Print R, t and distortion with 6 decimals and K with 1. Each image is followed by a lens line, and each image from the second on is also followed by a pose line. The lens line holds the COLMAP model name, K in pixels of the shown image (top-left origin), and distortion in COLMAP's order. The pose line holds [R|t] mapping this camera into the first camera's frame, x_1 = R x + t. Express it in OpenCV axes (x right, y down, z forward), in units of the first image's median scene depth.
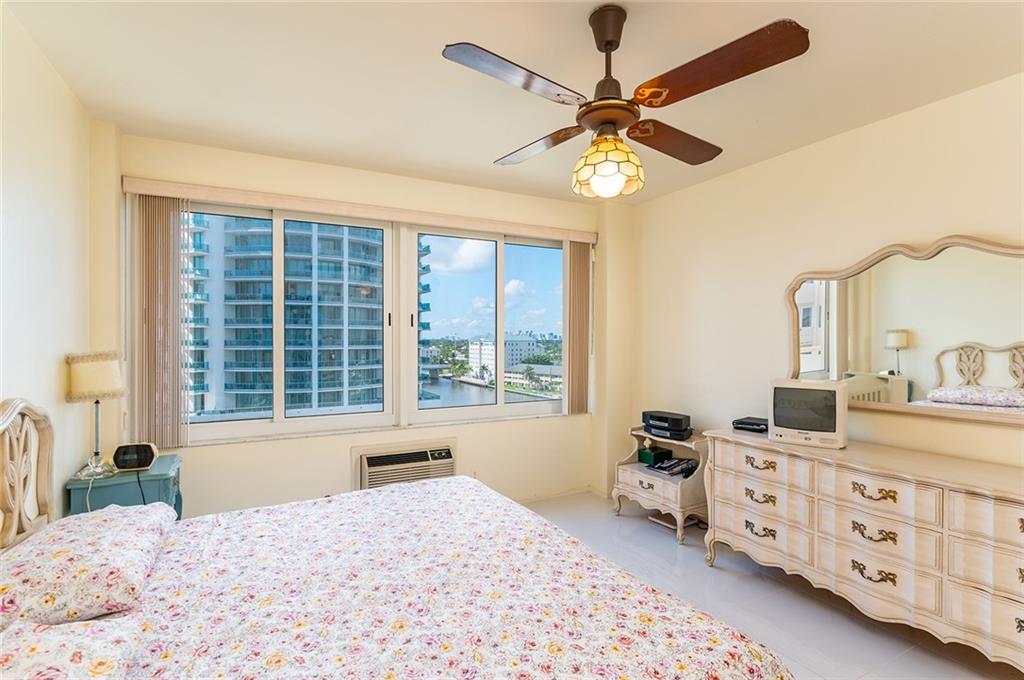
lens RADIAL K [[510.6, 0, 511.8], [0, 510.6, 339.4], [0, 0, 1]] dist [-0.004334, -0.000673]
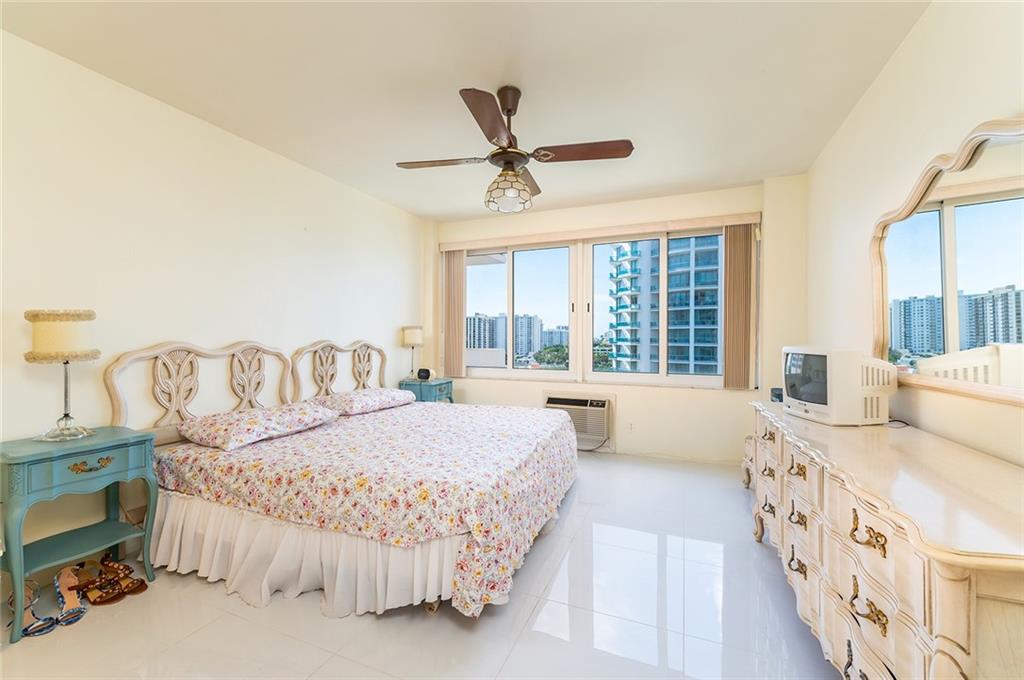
lens RADIAL K [[424.5, 0, 510.5], [0, 424.5, 336.3], [0, 0, 1]] dist [0.003017, 0.000035]
pose [[0.628748, -0.001215, -0.777608, 0.587399], [-0.006259, 0.999958, -0.006624, 0.052332], [0.777584, 0.009032, 0.628715, 0.100296]]
